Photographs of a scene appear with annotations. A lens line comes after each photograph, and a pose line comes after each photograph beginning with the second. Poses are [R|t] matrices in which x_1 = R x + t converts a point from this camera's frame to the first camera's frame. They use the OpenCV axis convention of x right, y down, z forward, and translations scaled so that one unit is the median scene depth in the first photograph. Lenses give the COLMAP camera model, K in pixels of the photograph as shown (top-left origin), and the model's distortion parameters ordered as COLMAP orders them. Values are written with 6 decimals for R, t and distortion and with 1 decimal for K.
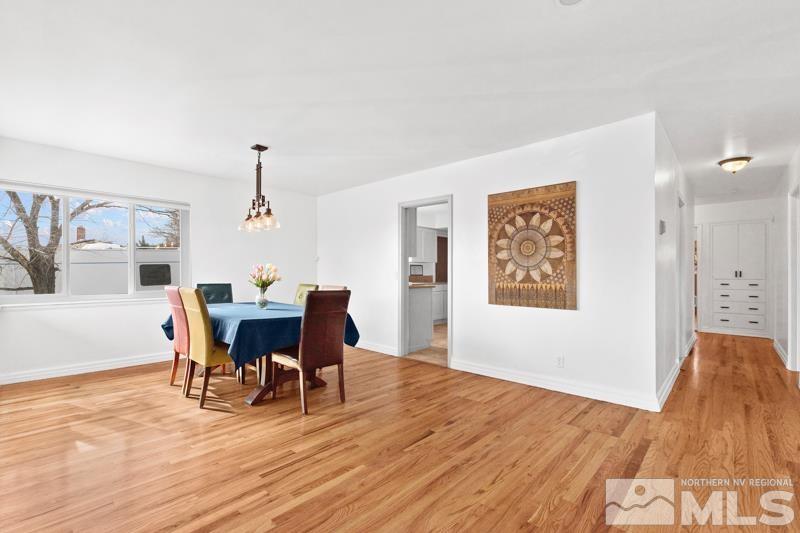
lens RADIAL K [[350.5, 0, 401.6], [0, 350.5, 271.1], [0, 0, 1]] dist [0.005533, -0.002599]
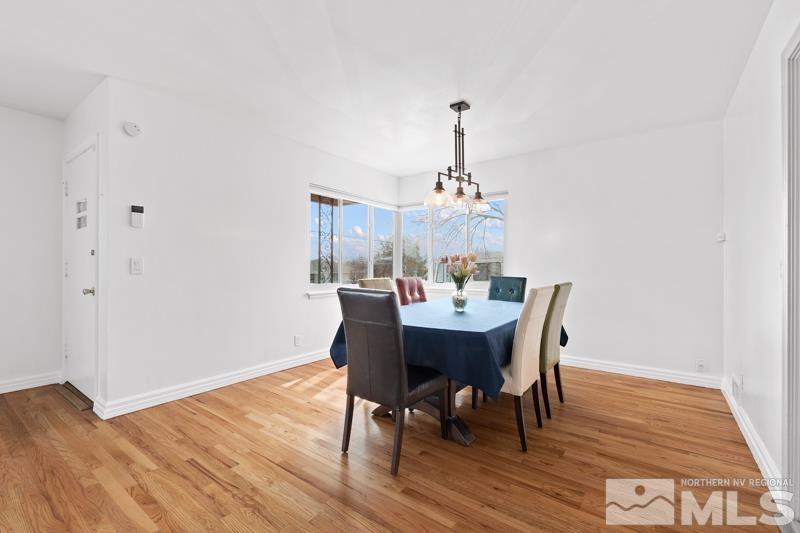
lens RADIAL K [[350.5, 0, 401.7], [0, 350.5, 265.8], [0, 0, 1]] dist [0.005533, -0.002599]
pose [[0.118014, -0.003294, -0.993006, 0.609468], [0.005036, 0.999984, -0.002719, 0.016504], [0.992999, -0.004680, 0.118029, 1.297045]]
